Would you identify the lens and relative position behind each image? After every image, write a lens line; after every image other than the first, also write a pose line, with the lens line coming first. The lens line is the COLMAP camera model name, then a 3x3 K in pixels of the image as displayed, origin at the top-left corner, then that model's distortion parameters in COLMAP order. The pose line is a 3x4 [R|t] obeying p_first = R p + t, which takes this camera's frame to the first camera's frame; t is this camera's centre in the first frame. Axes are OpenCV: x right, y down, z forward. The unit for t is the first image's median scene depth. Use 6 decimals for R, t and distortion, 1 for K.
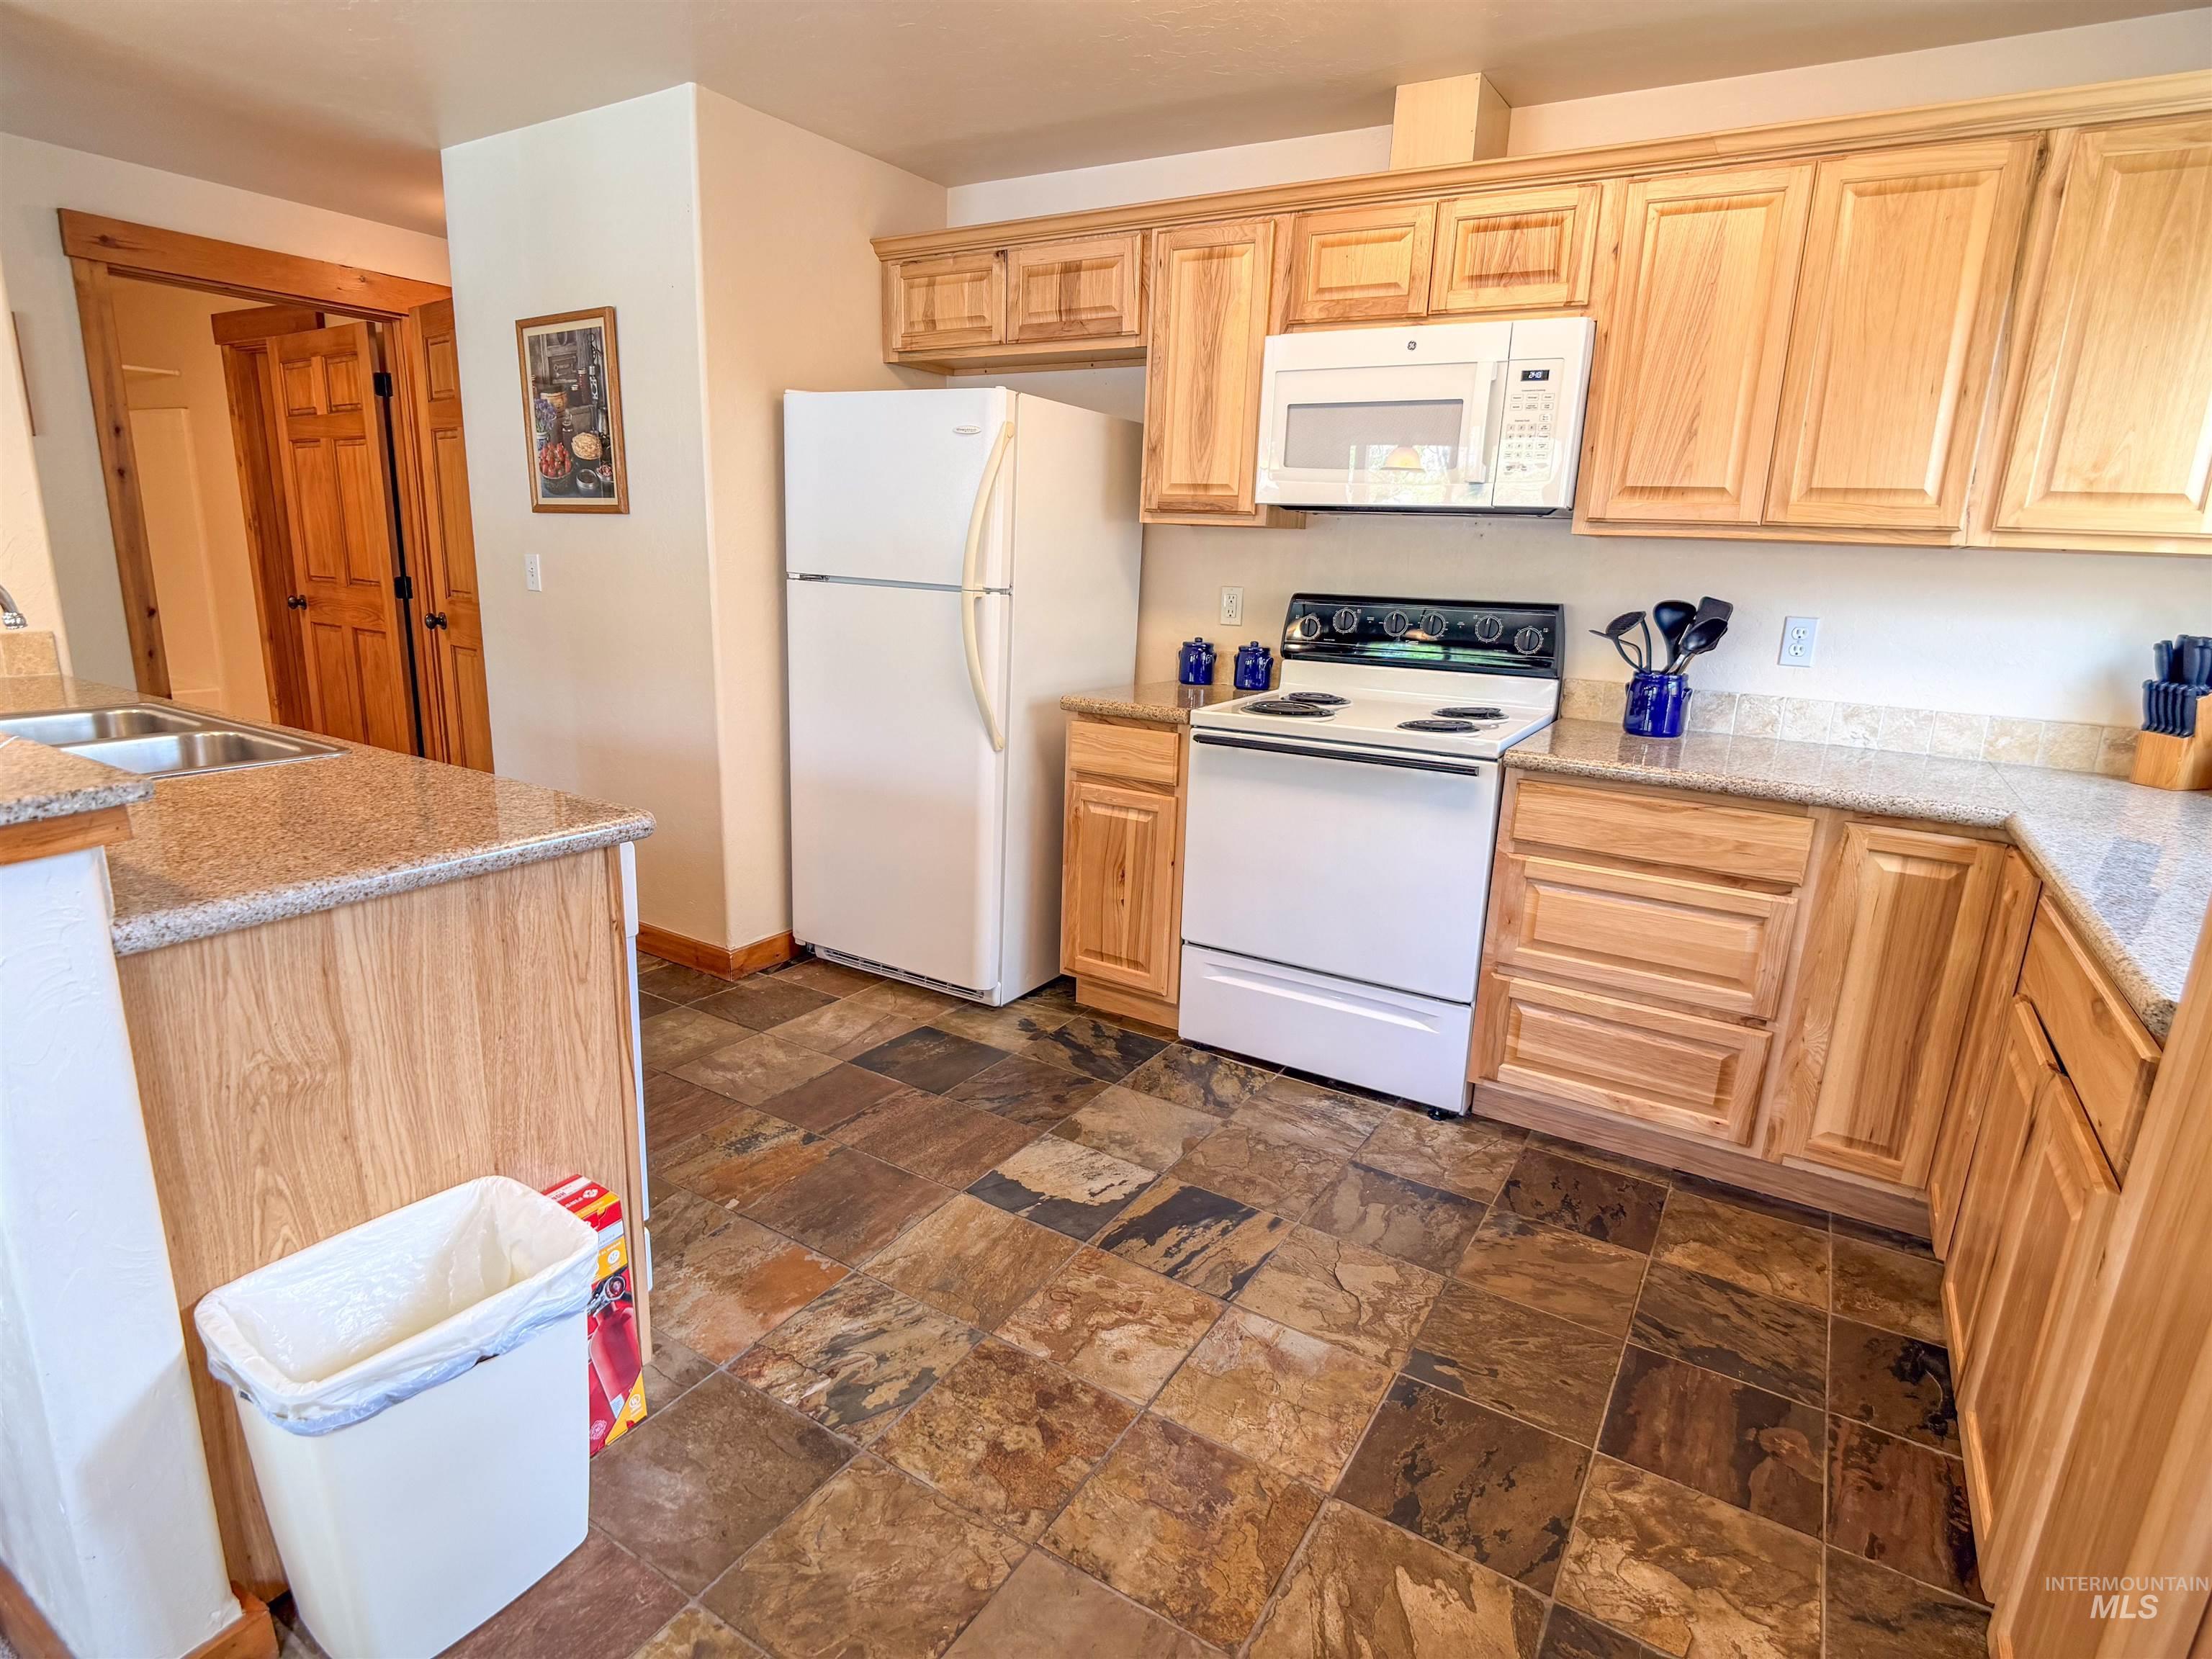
lens RADIAL K [[1153.1, 0, 1105.1], [0, 1153.1, 834.1], [0, 0, 1]] dist [-0.000269, -0.015771]
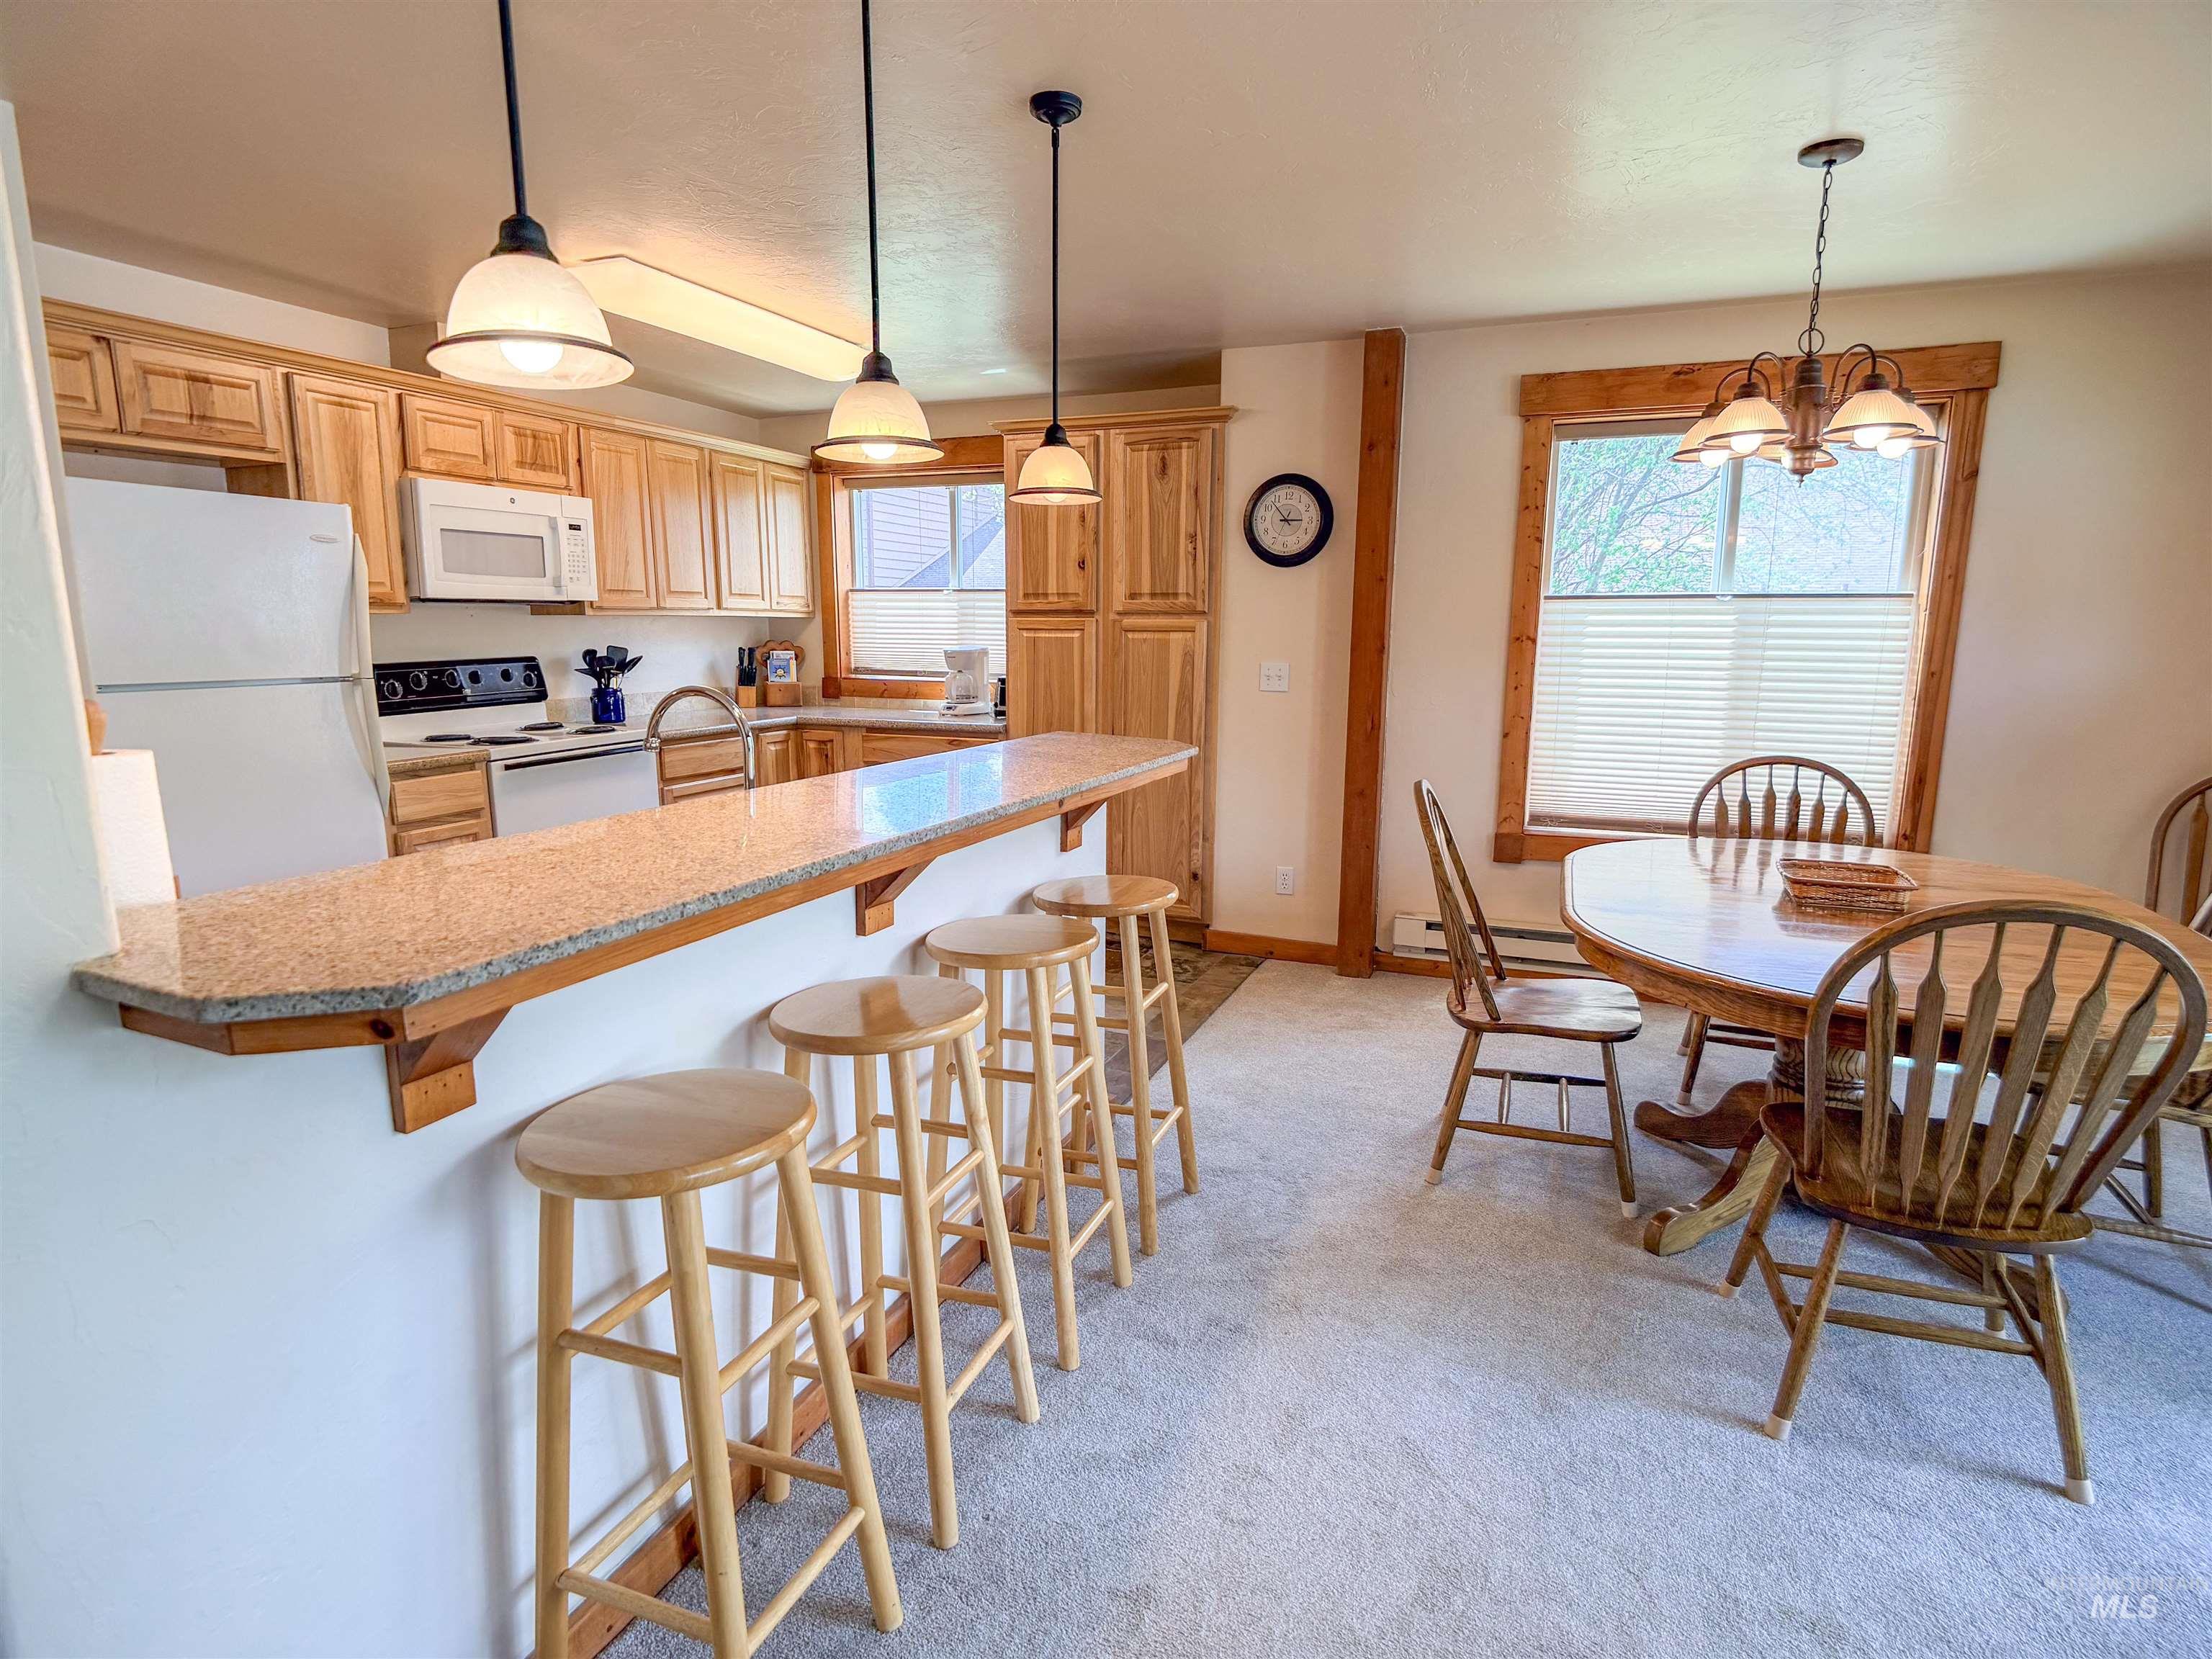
lens RADIAL K [[1153.1, 0, 1105.1], [0, 1153.1, 834.1], [0, 0, 1]] dist [-0.000269, -0.015771]
pose [[-0.165618, -0.213612, 0.962778, -1.394551], [0.235844, 0.939353, 0.248985, -0.184092], [-0.957574, 0.268301, -0.105195, 0.479881]]
